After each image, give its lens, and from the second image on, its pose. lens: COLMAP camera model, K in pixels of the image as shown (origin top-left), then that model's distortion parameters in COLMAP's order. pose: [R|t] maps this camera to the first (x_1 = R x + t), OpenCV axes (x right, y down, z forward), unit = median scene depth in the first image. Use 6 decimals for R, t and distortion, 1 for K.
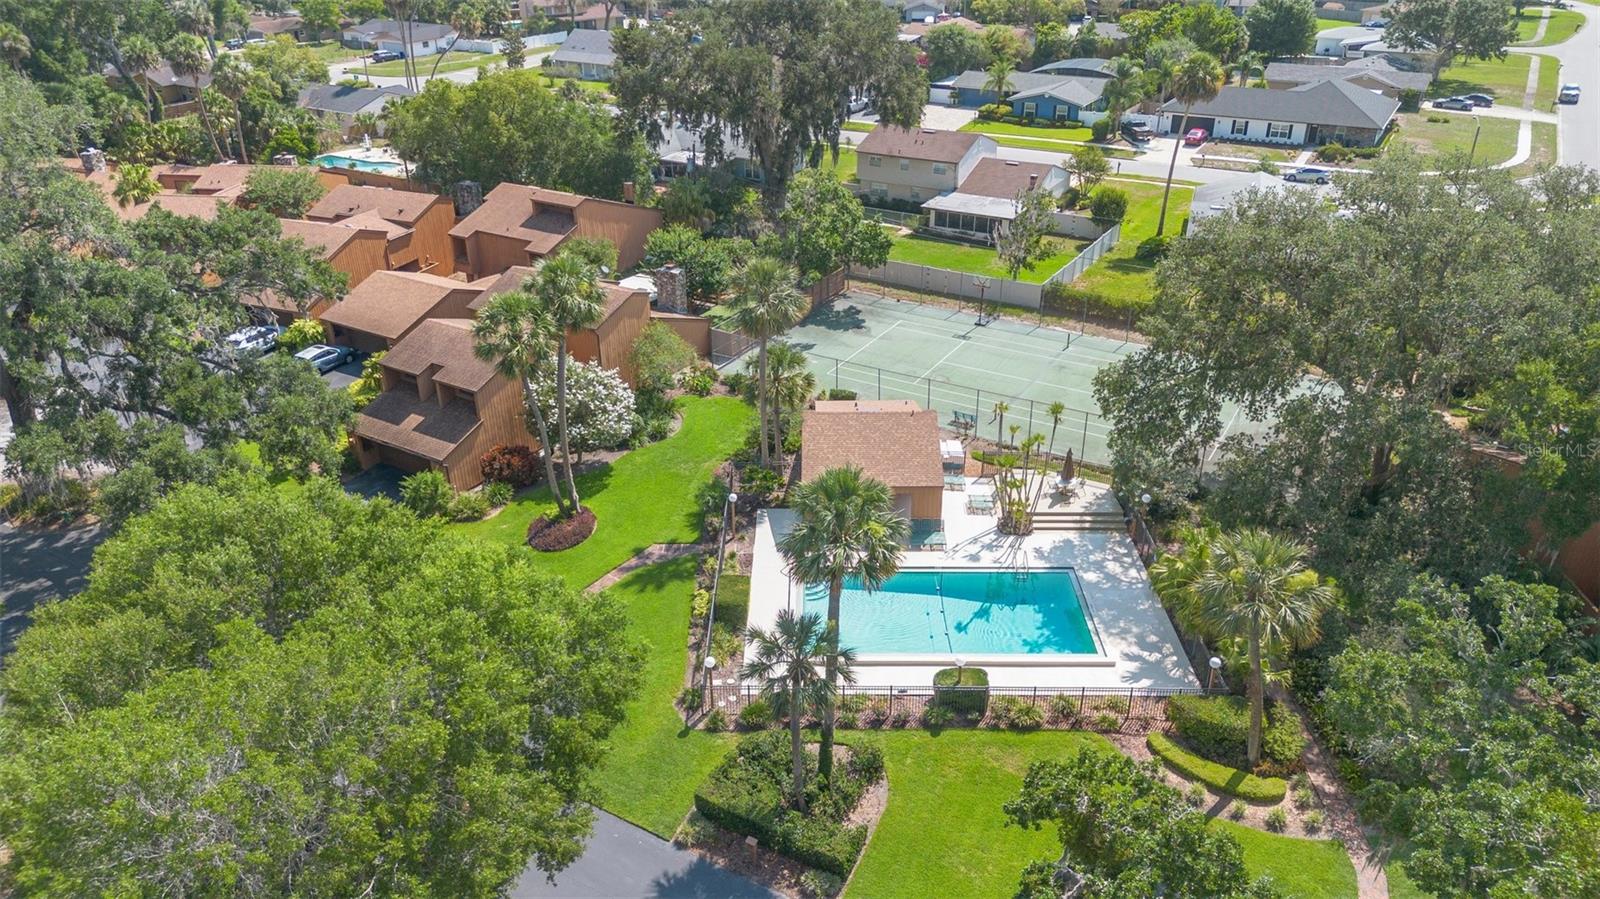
lens RADIAL K [[1139.1, 0, 813.3], [0, 1139.1, 460.5], [0, 0, 1]] dist [0.059888, -0.061568]
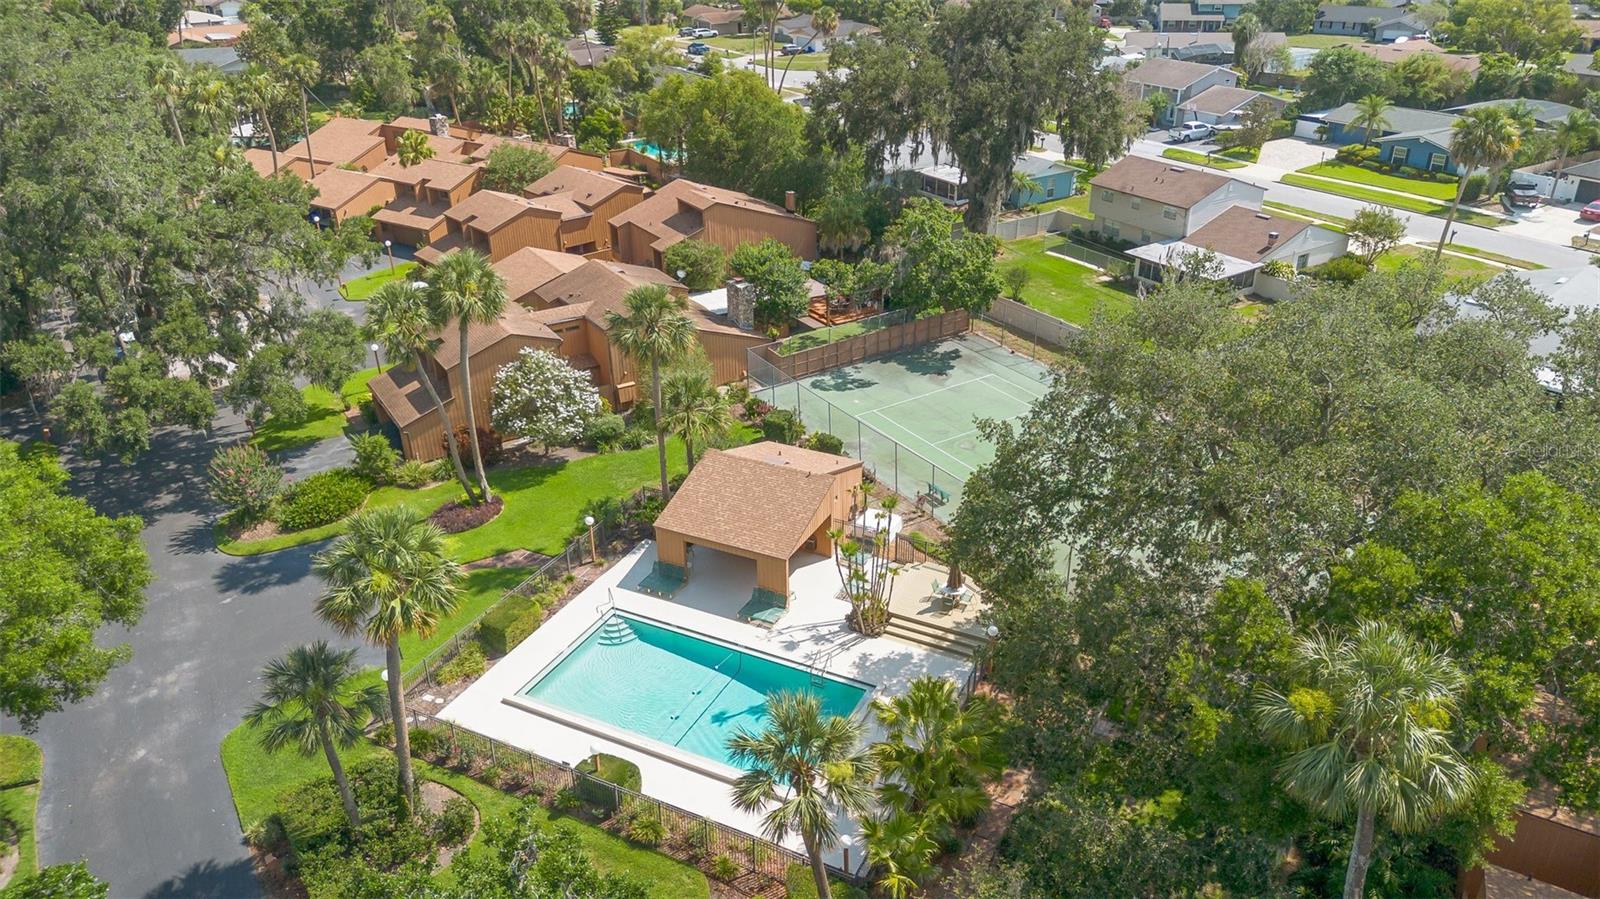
lens RADIAL K [[1139.1, 0, 813.3], [0, 1139.1, 460.5], [0, 0, 1]] dist [0.059888, -0.061568]
pose [[0.895547, 0.201171, -0.396895, 0.373170], [-0.200981, 0.978670, 0.042559, -0.076515], [0.396991, 0.041655, 0.916877, 0.137831]]
